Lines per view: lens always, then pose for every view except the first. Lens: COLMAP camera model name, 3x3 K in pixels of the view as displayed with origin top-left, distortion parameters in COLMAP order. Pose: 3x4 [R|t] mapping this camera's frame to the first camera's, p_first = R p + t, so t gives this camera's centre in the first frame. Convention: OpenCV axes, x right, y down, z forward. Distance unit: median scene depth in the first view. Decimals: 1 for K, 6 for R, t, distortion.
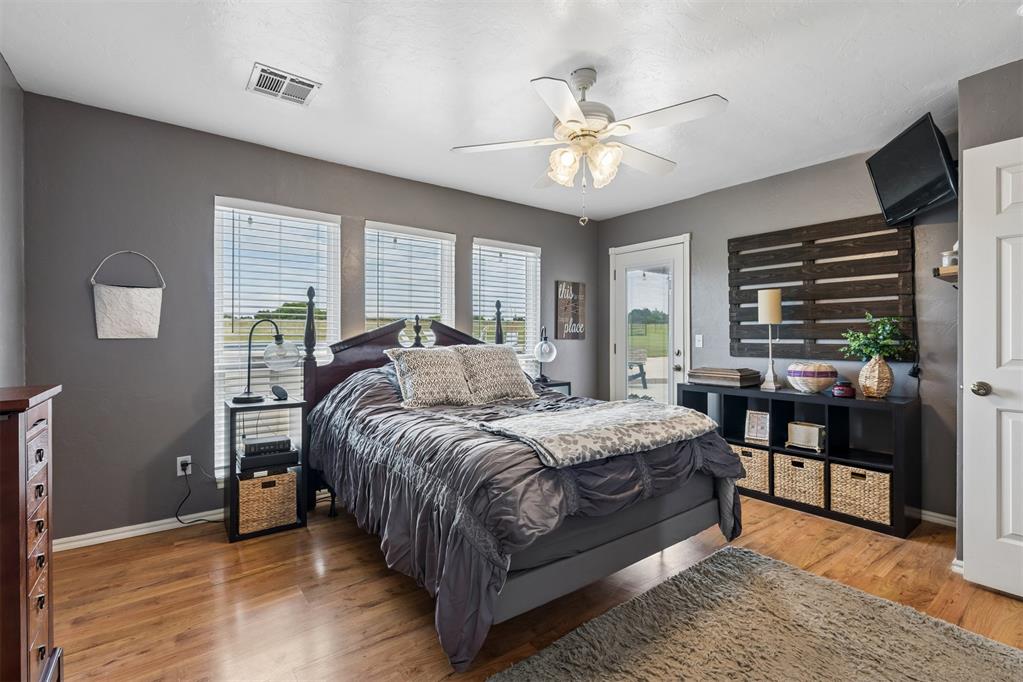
lens RADIAL K [[460.5, 0, 509.3], [0, 460.5, 338.1], [0, 0, 1]] dist [-0.001384, -0.000702]
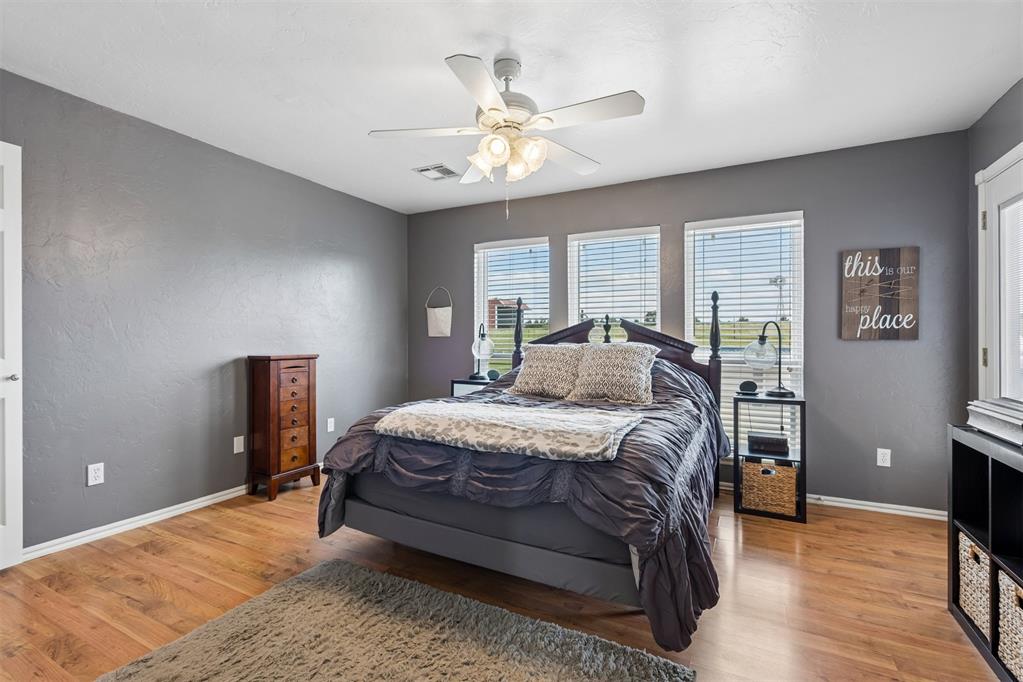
lens RADIAL K [[460.5, 0, 508.9], [0, 460.5, 340.6], [0, 0, 1]] dist [-0.001384, -0.000702]
pose [[0.424348, 0.006302, -0.905477, 0.654176], [-0.004617, 0.999978, 0.004796, 0.005244], [0.905487, 0.002145, 0.424368, 0.355971]]
